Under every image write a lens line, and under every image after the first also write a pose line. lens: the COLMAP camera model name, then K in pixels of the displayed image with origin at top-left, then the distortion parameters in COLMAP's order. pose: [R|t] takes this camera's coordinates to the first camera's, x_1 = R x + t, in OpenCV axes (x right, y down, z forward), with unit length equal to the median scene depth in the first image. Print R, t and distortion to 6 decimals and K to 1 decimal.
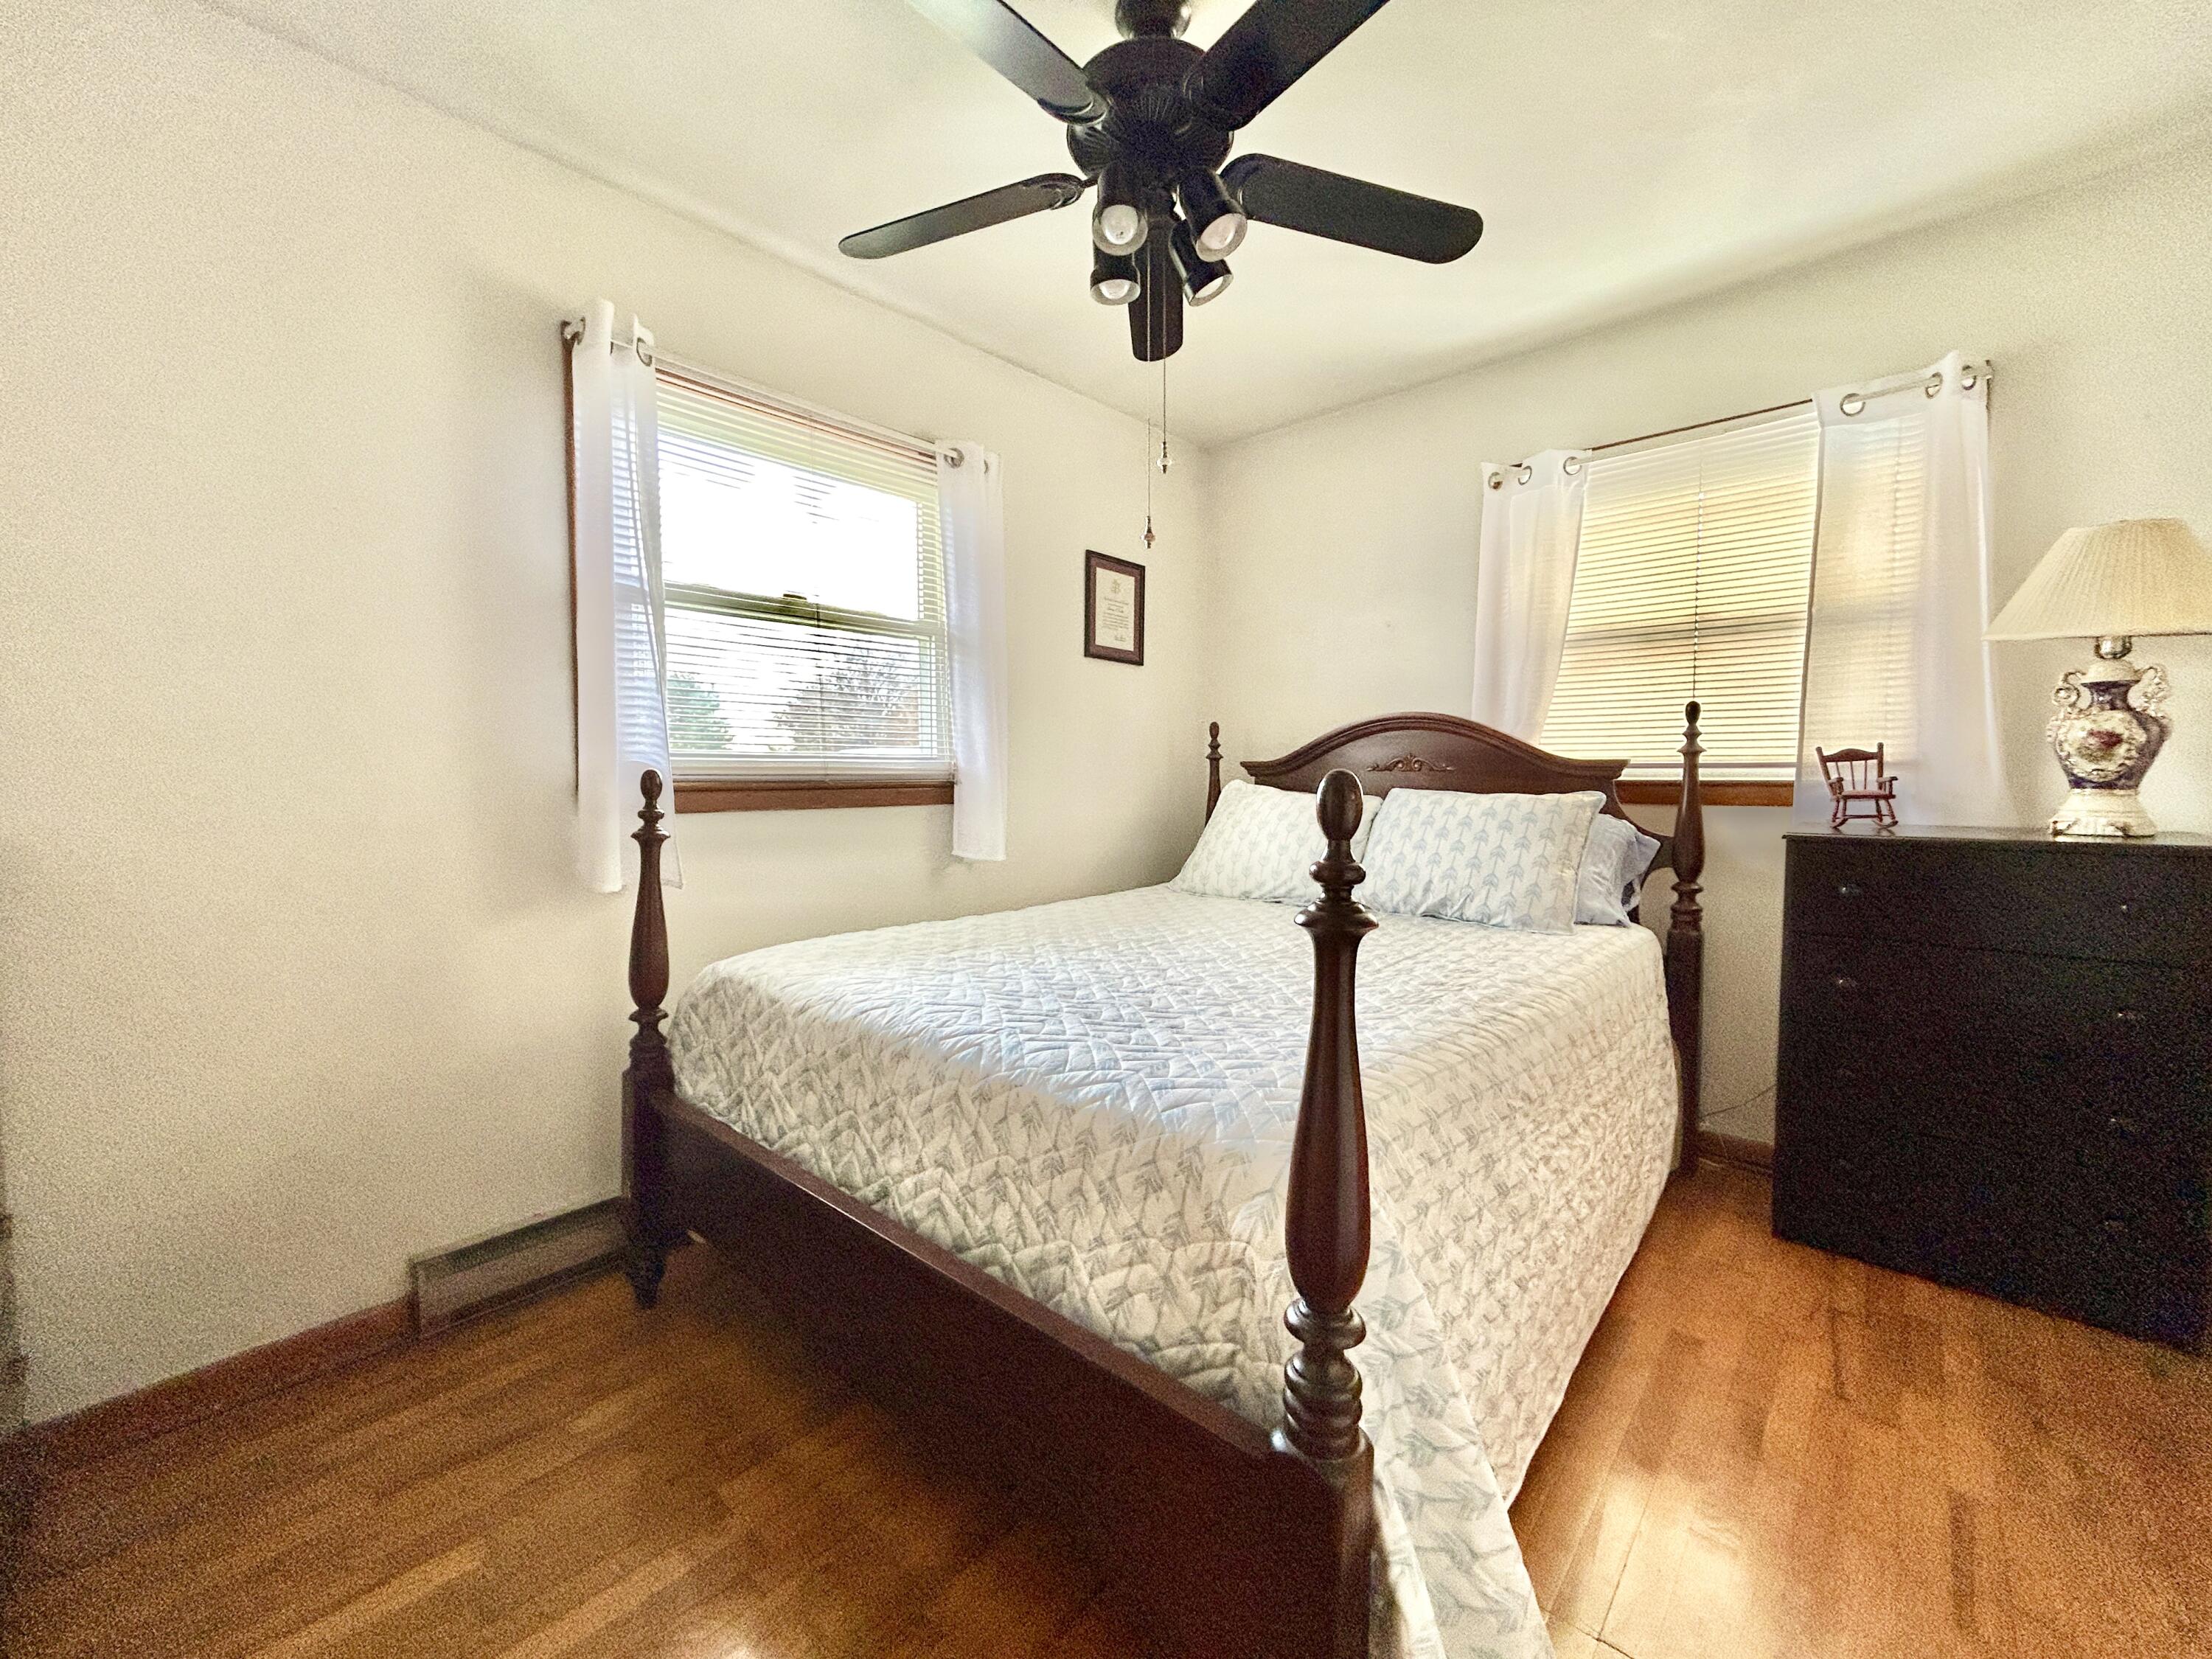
lens RADIAL K [[891.3, 0, 1117.0], [0, 891.3, 824.8], [0, 0, 1]] dist [-0.001536, 0.001256]
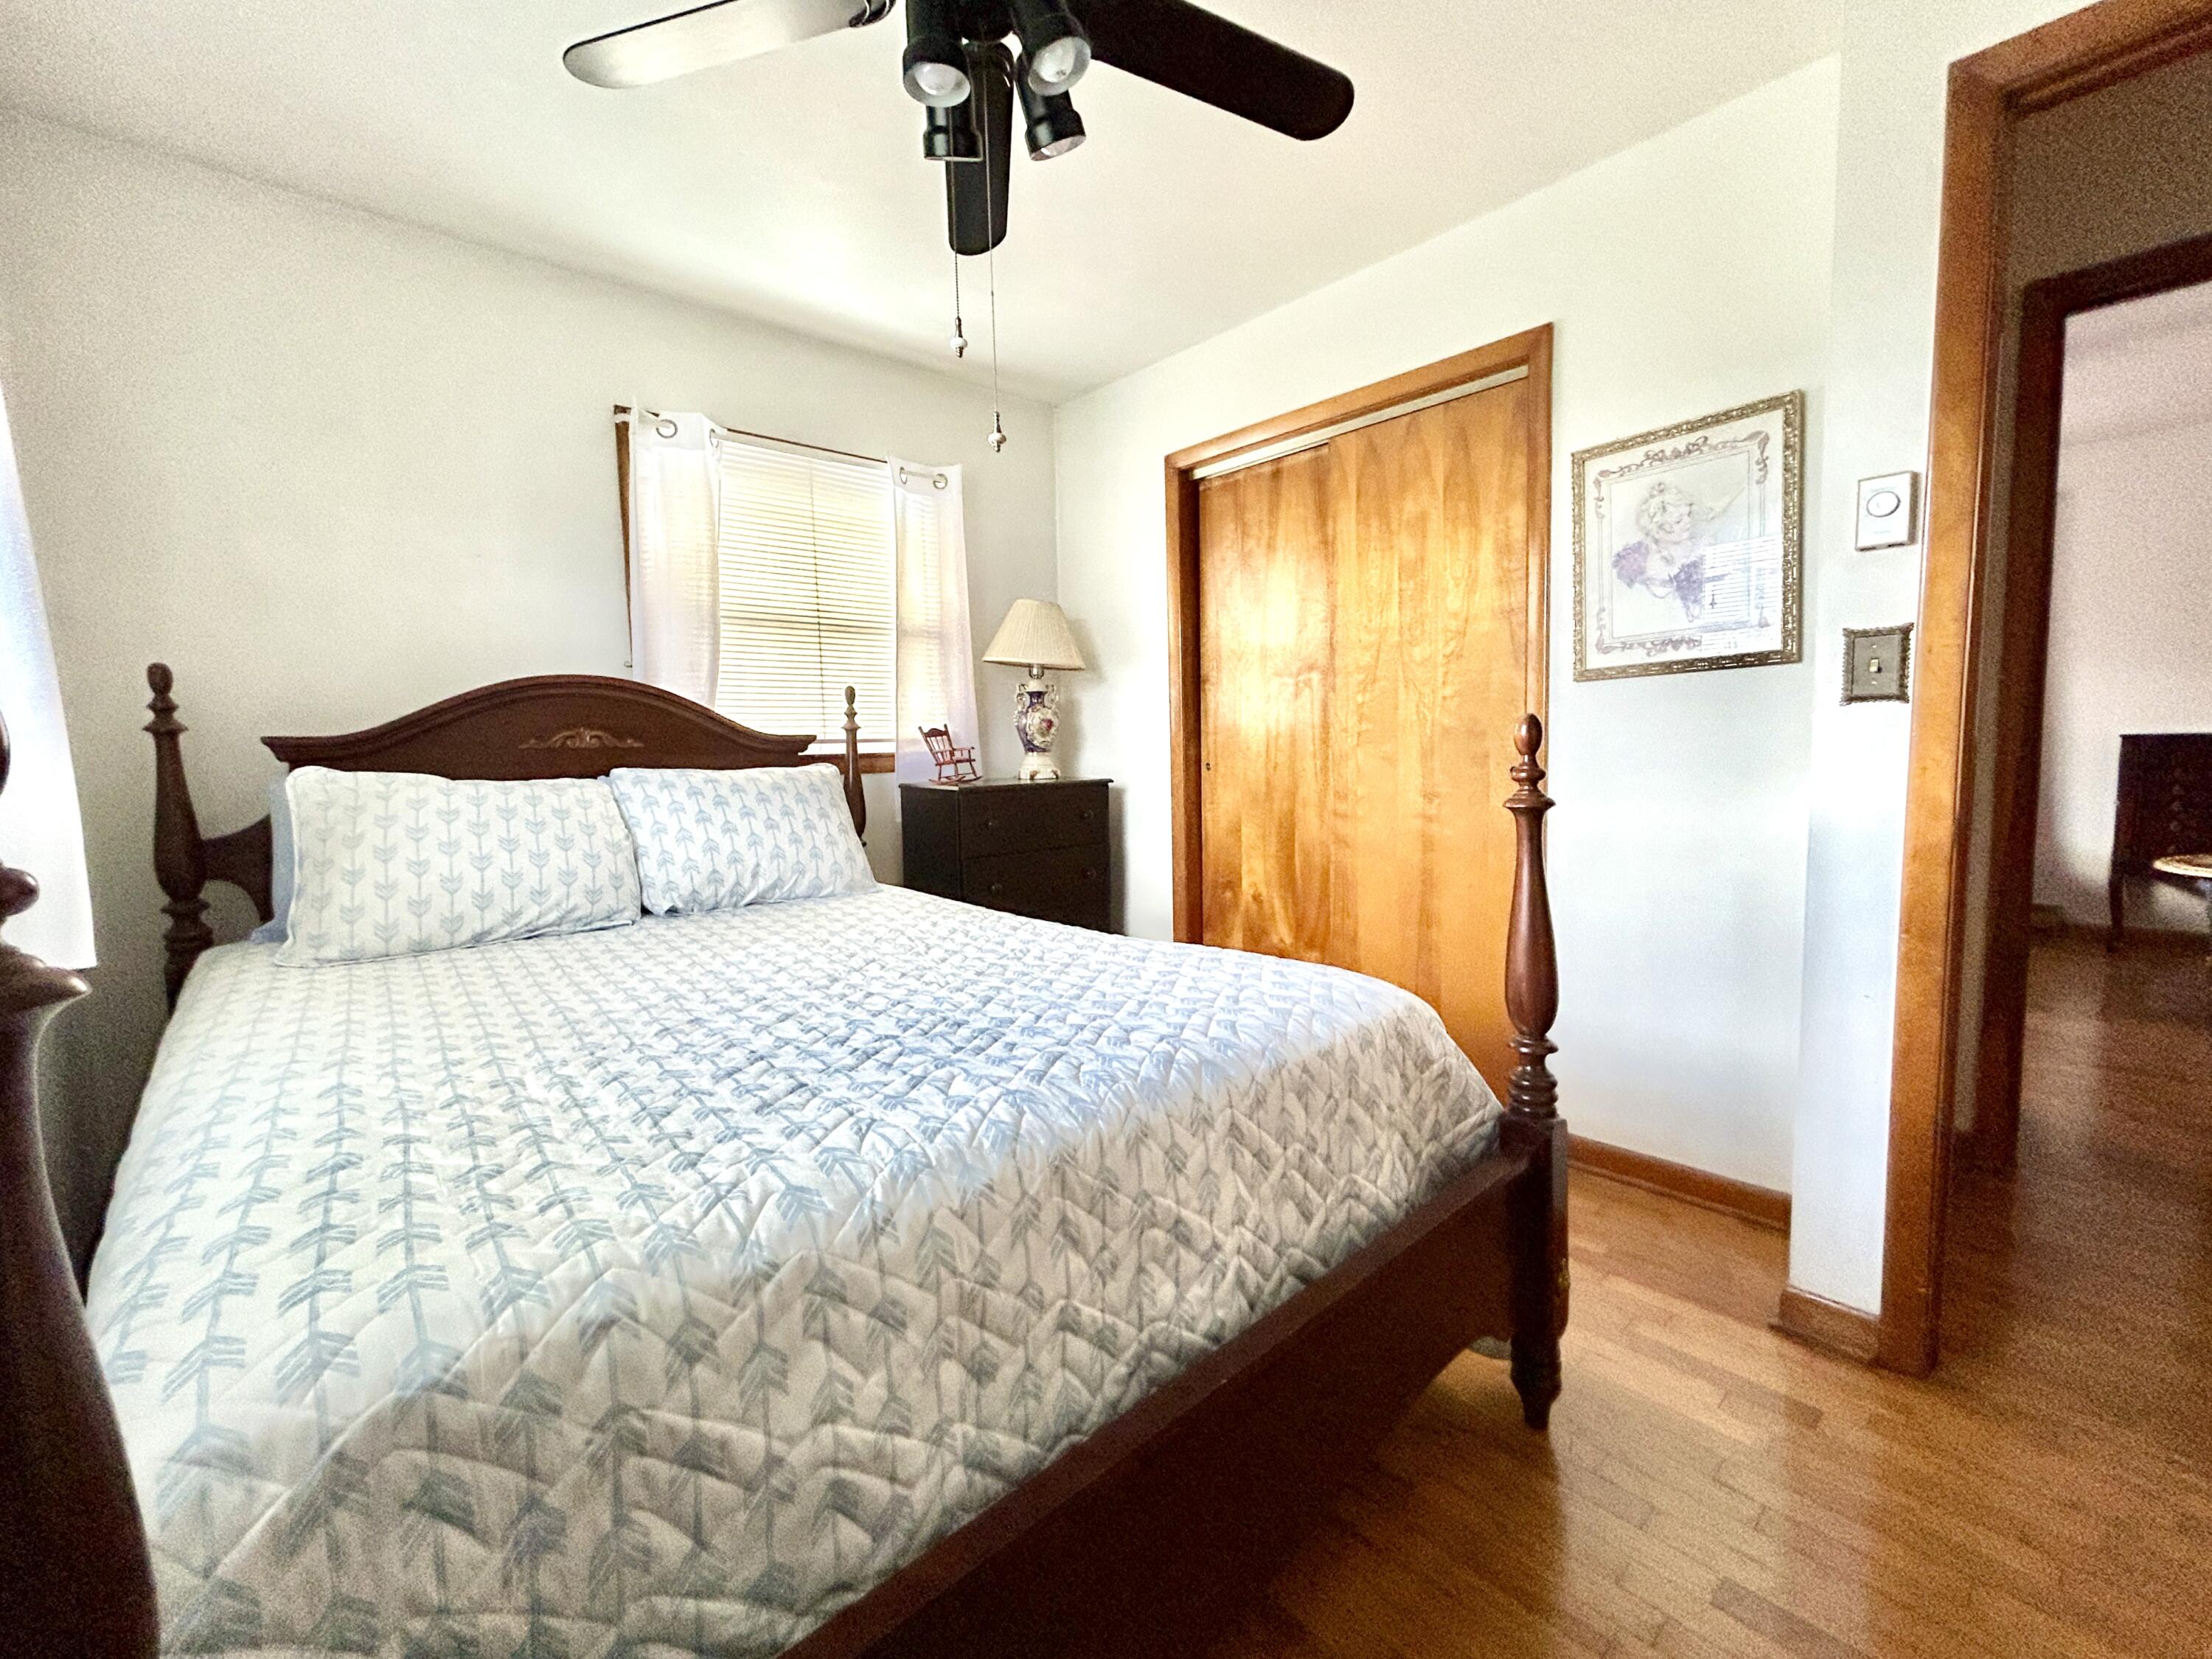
lens RADIAL K [[891.3, 0, 1113.2], [0, 891.3, 821.7], [0, 0, 1]] dist [-0.001536, 0.001256]
pose [[0.120378, -0.082050, 0.989332, -0.504464], [0.084488, 0.993810, 0.072141, -0.015465], [-0.989126, 0.074903, 0.126565, 0.524158]]
